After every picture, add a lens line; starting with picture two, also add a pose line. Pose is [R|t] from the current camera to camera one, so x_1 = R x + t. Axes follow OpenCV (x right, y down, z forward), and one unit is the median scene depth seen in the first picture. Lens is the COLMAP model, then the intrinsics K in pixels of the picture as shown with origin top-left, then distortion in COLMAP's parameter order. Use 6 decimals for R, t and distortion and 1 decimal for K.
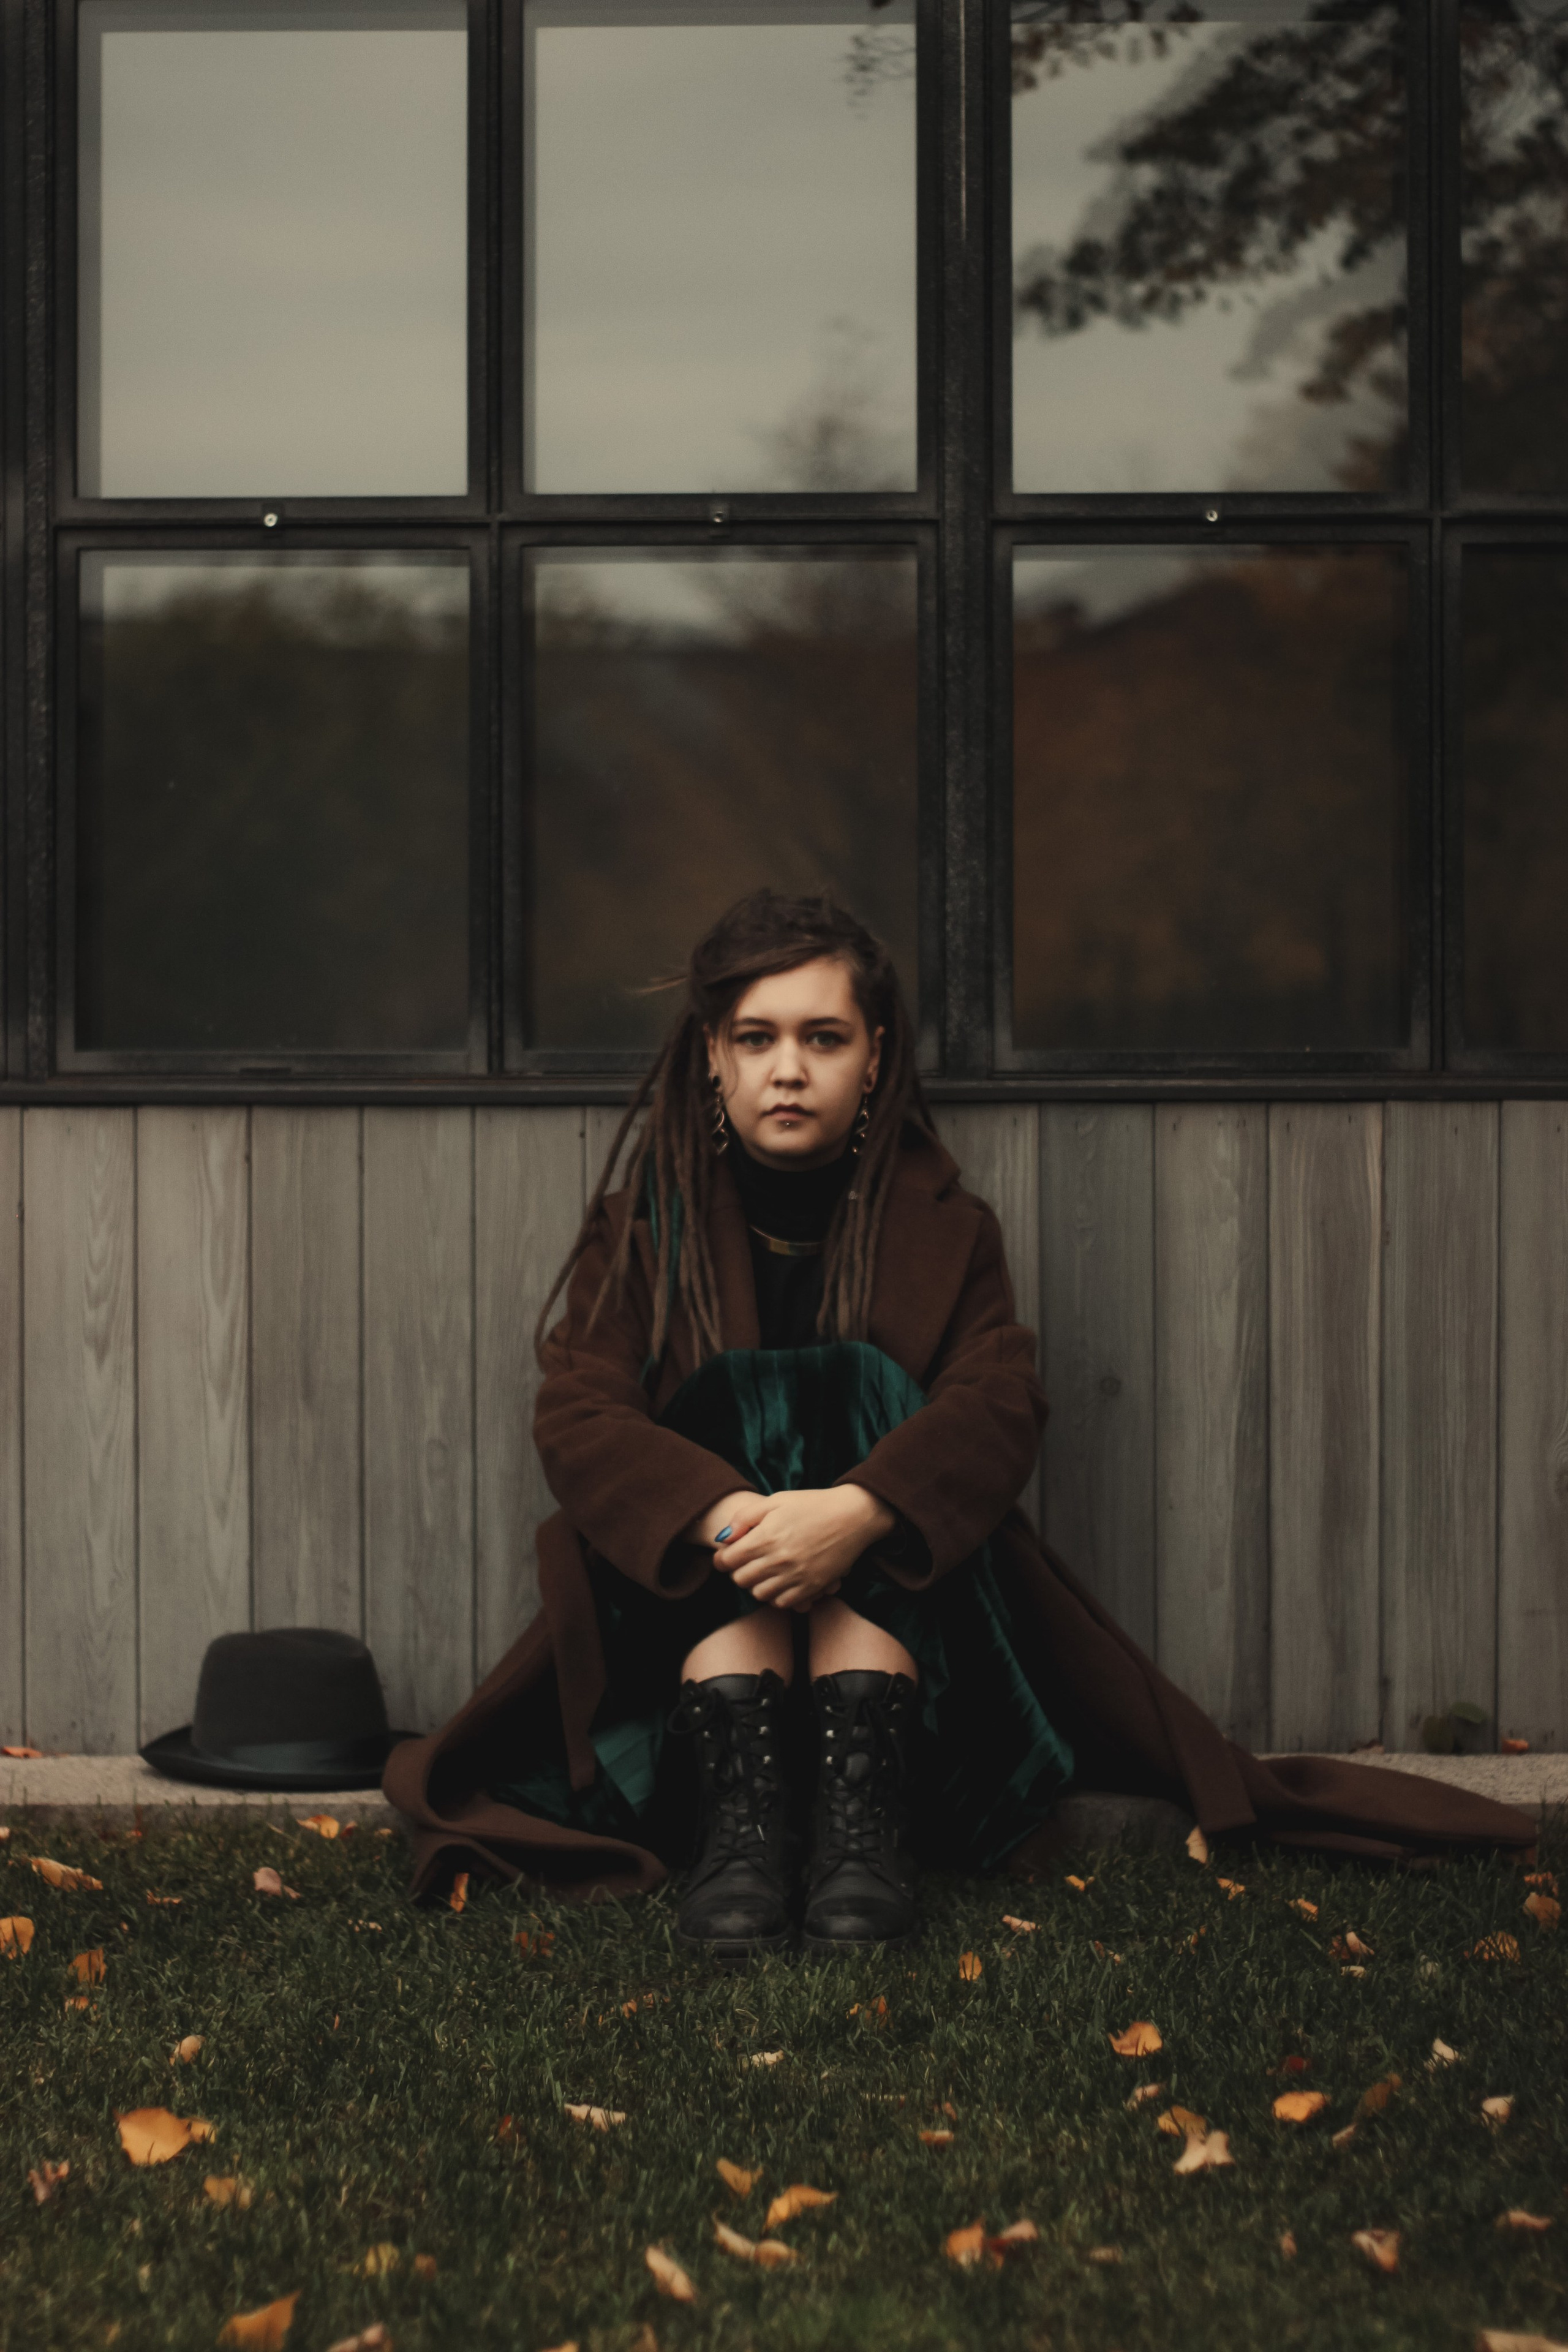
lens RADIAL K [[5328.2, 0, 792.6], [0, 5328.2, 1183.0], [0, 0, 1]] dist [-0.085912, 0.000000]
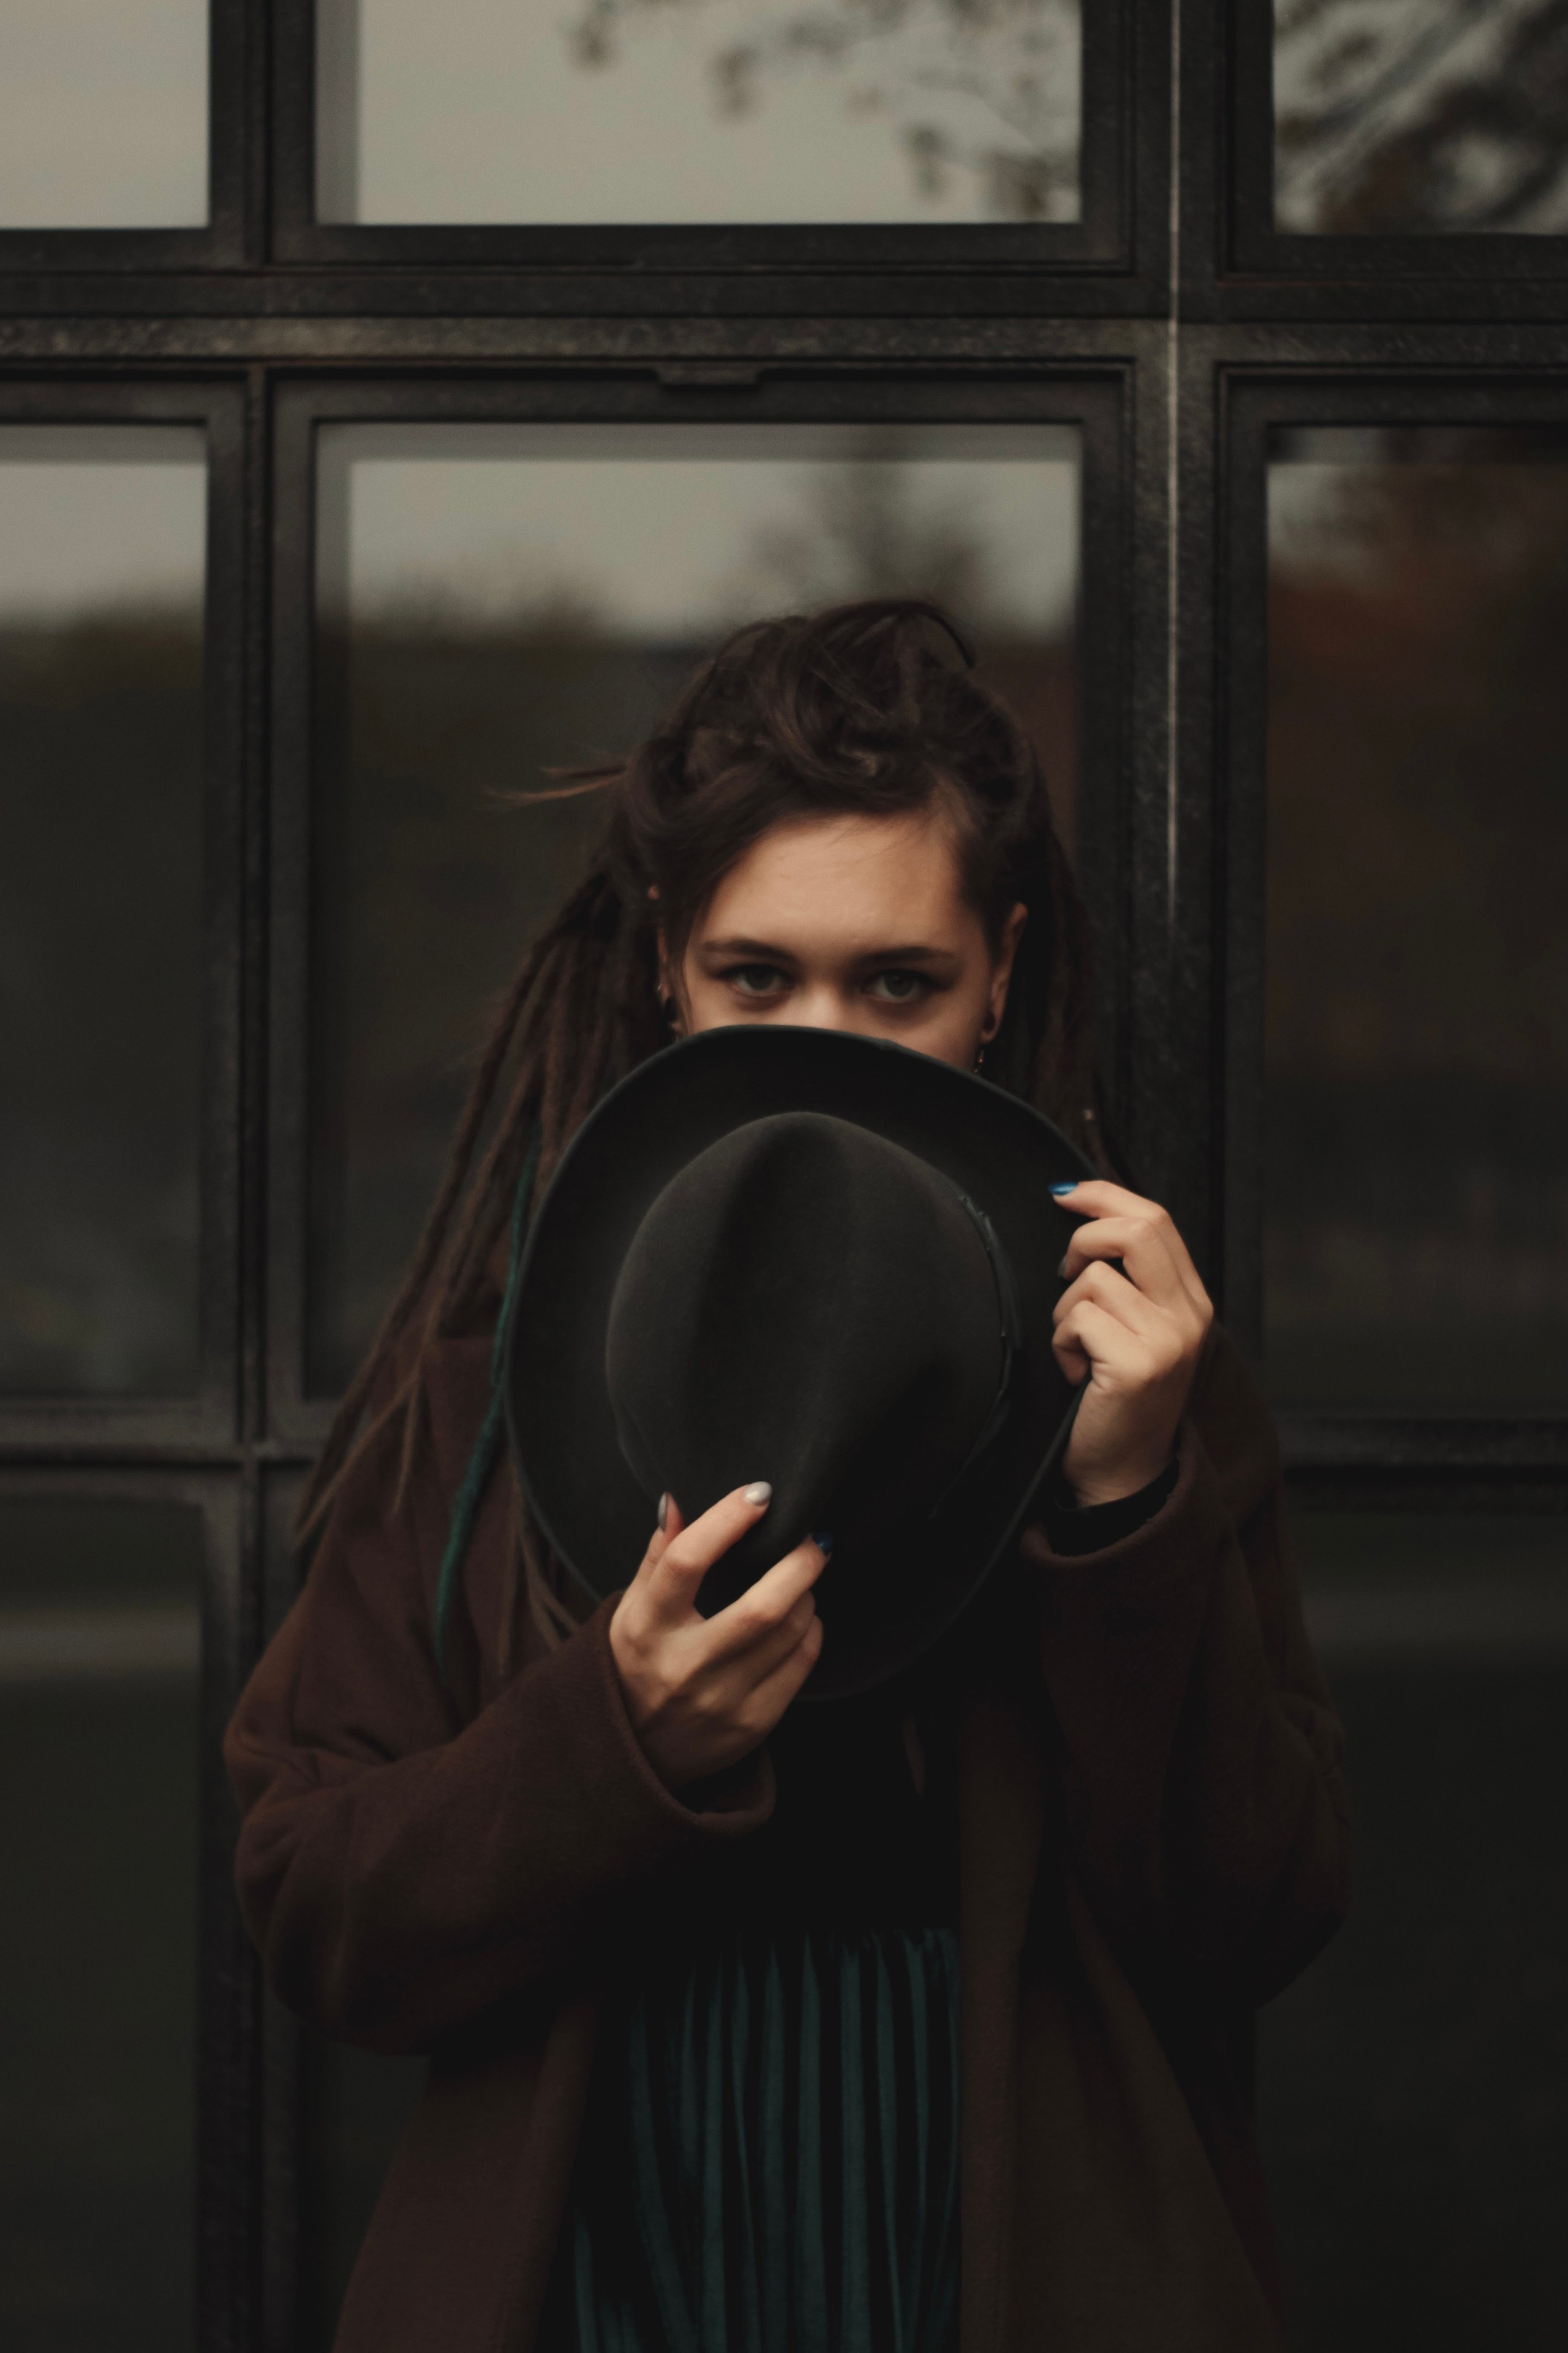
lens RADIAL K [[5330.0, 0, 771.4], [0, 5330.0, 1176.8], [0, 0, 1]] dist [-0.085912, 0.000000]
pose [[0.999949, 0.009010, -0.004492, -0.003809], [-0.009038, 0.999939, -0.006390, -0.150871], [0.004434, 0.006430, 0.999969, 0.493837]]
